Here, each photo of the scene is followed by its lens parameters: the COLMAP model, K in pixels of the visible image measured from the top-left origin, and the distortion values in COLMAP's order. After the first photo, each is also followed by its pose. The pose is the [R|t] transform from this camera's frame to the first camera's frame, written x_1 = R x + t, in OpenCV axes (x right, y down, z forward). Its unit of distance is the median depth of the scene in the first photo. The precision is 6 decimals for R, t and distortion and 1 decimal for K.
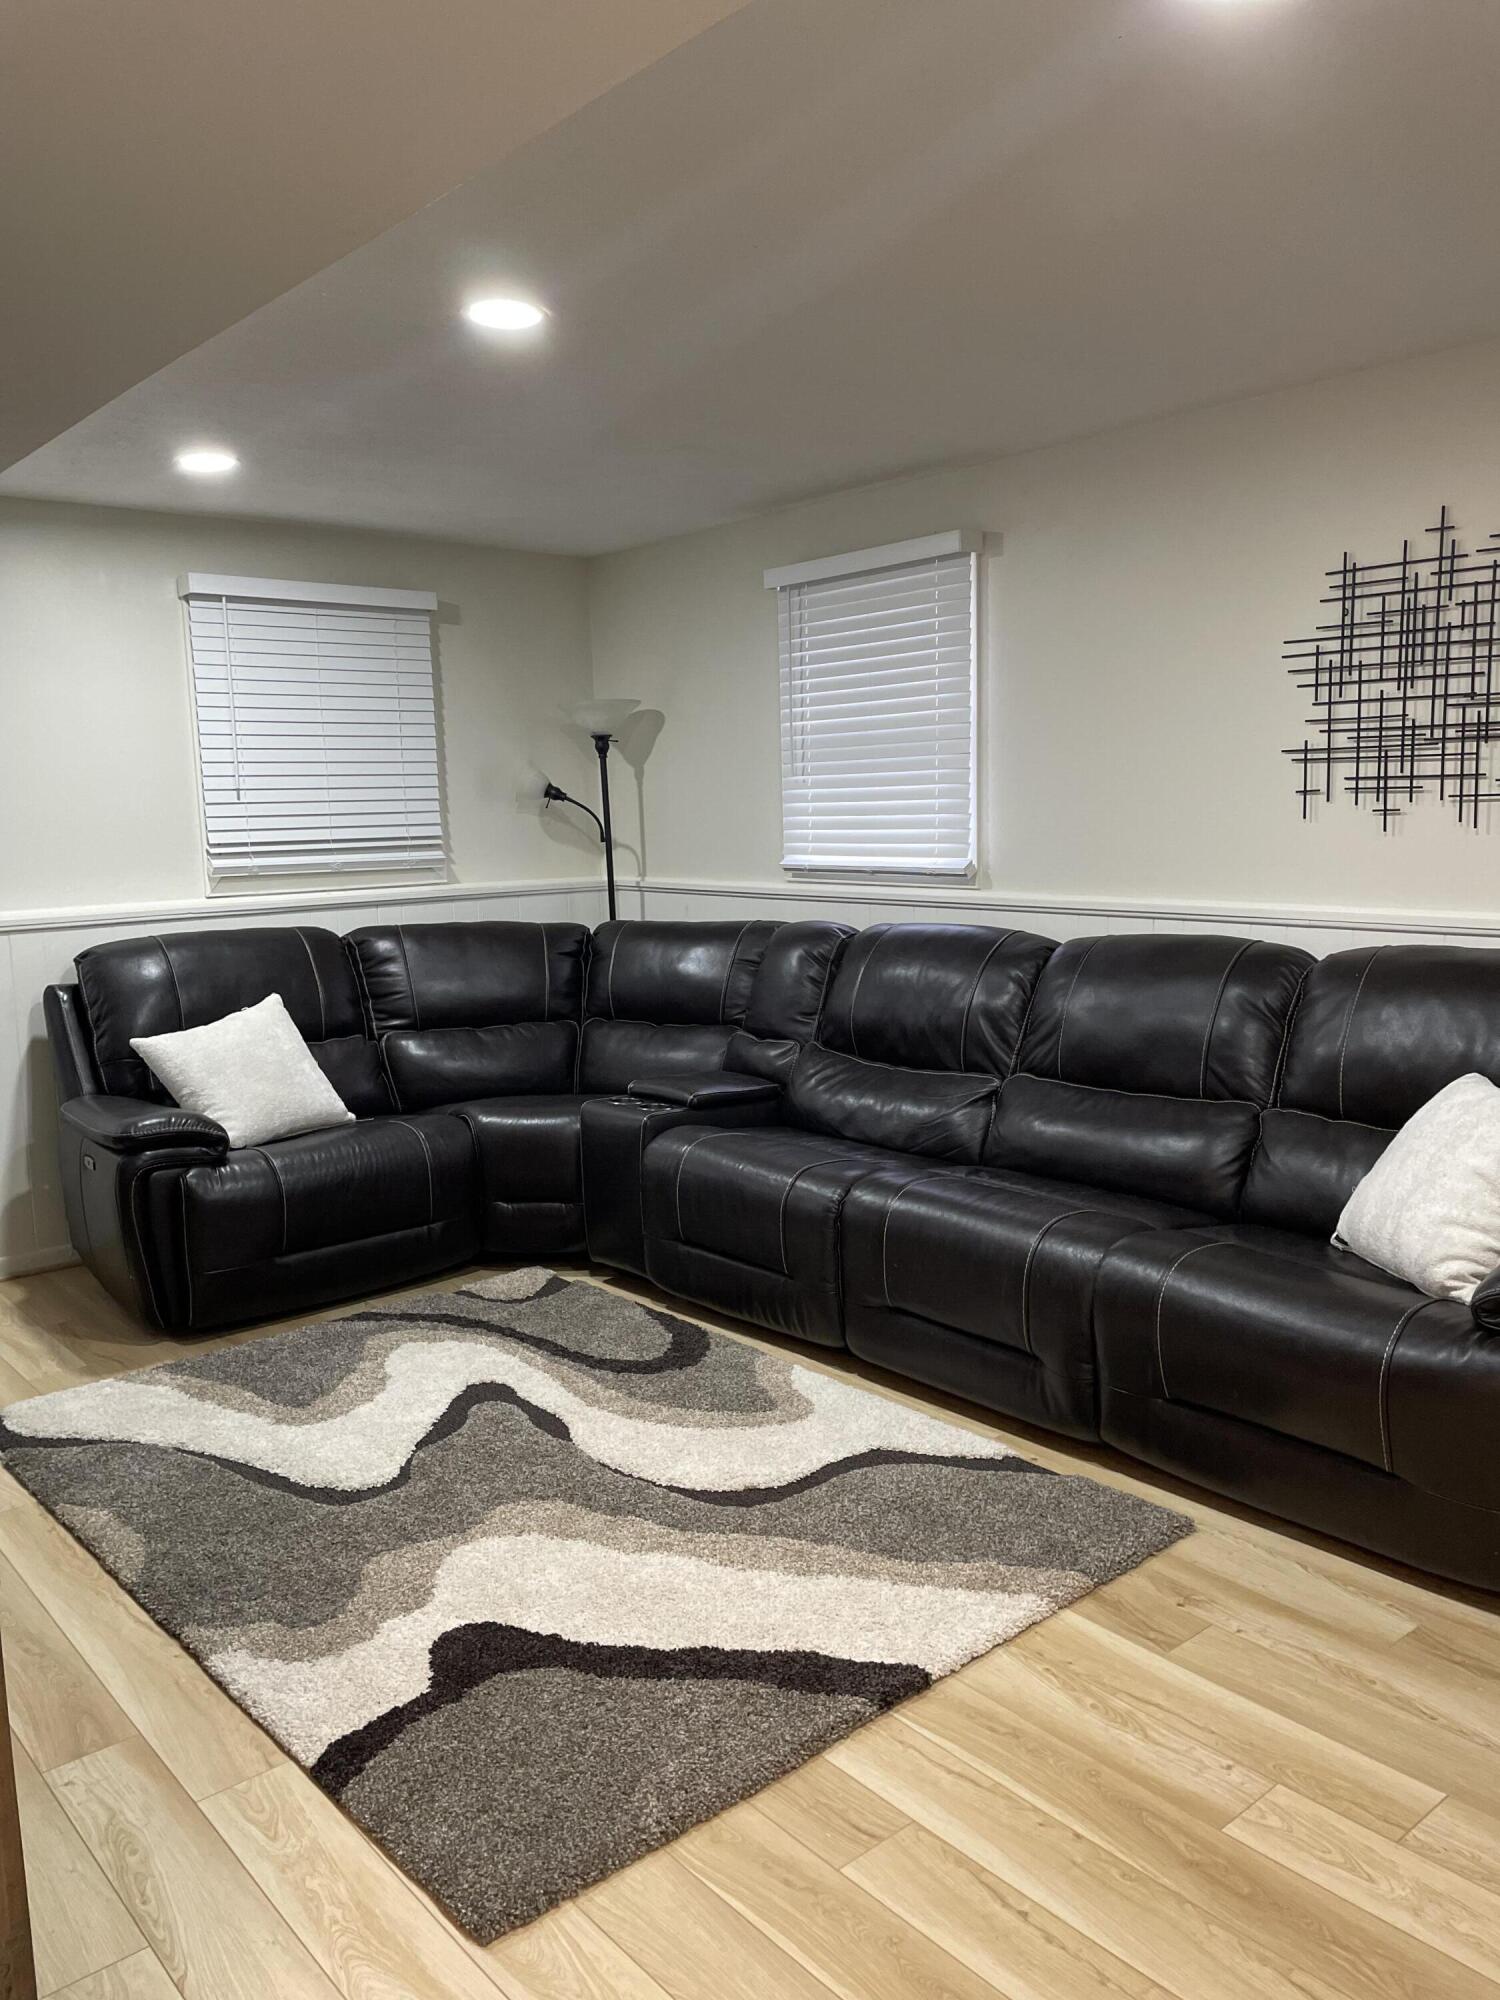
lens RADIAL K [[1503.1, 0, 750.0], [0, 1503.1, 1000.0], [0, 0, 1]] dist [0.107906, -0.136933]
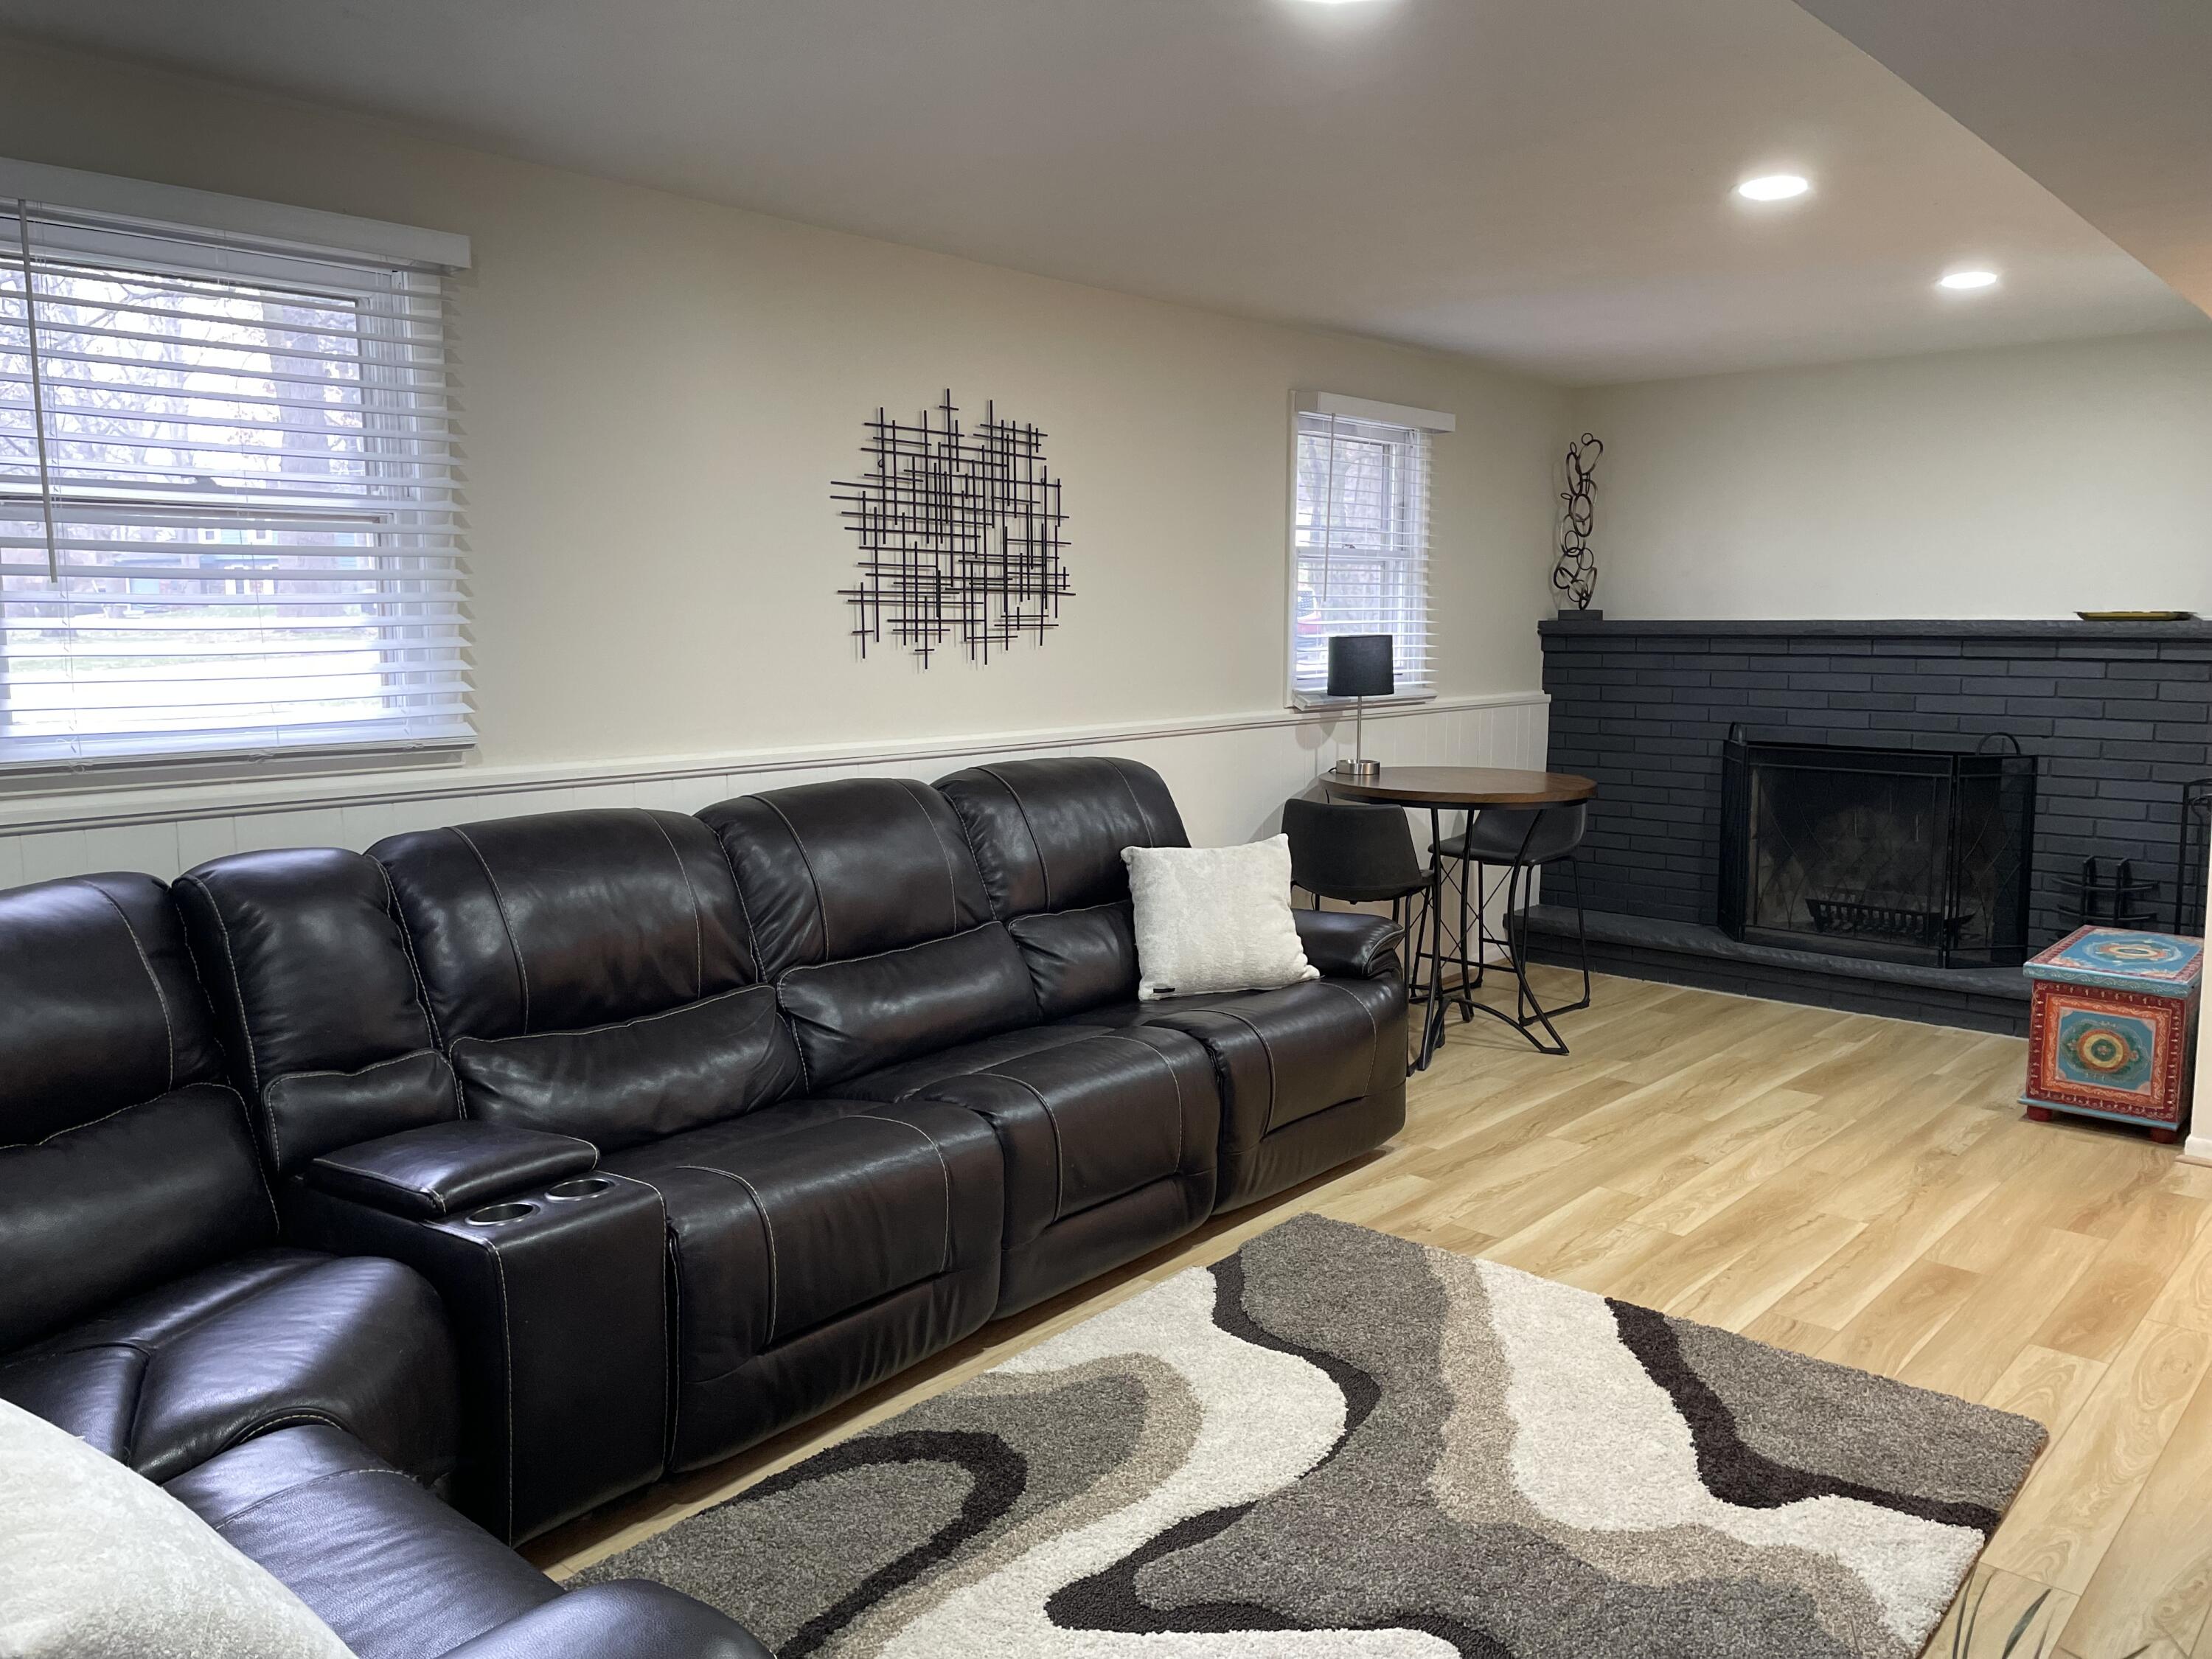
lens RADIAL K [[1662.4, 0, 1115.1], [0, 1662.4, 820.7], [0, 0, 1]] dist [0.107906, -0.136933]
pose [[-0.143497, -0.100571, 0.984527, -0.825003], [0.133906, 0.983701, 0.120004, -0.131184], [-0.980550, 0.149054, -0.127691, 1.053842]]
